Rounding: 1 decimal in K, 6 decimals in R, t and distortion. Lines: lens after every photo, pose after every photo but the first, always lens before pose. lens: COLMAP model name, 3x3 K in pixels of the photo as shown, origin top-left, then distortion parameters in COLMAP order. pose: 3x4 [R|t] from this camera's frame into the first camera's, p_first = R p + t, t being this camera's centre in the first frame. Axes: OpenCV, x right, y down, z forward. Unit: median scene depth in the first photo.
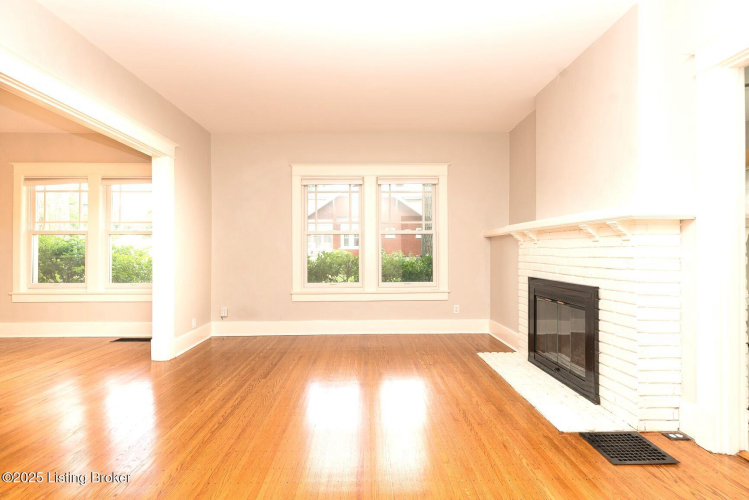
lens RADIAL K [[348.2, 0, 371.3], [0, 348.2, 250.9], [0, 0, 1]] dist [0.005388, -0.000778]
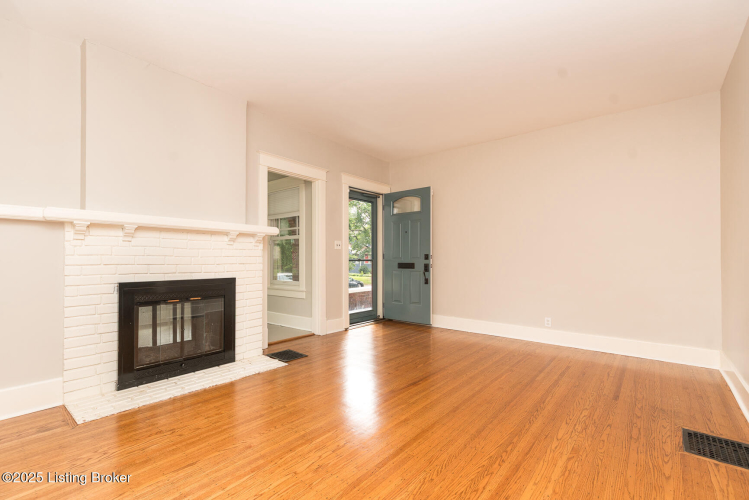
lens RADIAL K [[348.2, 0, 371.9], [0, 348.2, 255.7], [0, 0, 1]] dist [0.005388, -0.000778]
pose [[-0.764919, 0.006941, 0.644090, -0.676376], [-0.003759, 0.999877, -0.015240, 0.034645], [-0.644116, -0.014079, -0.764798, 1.712956]]
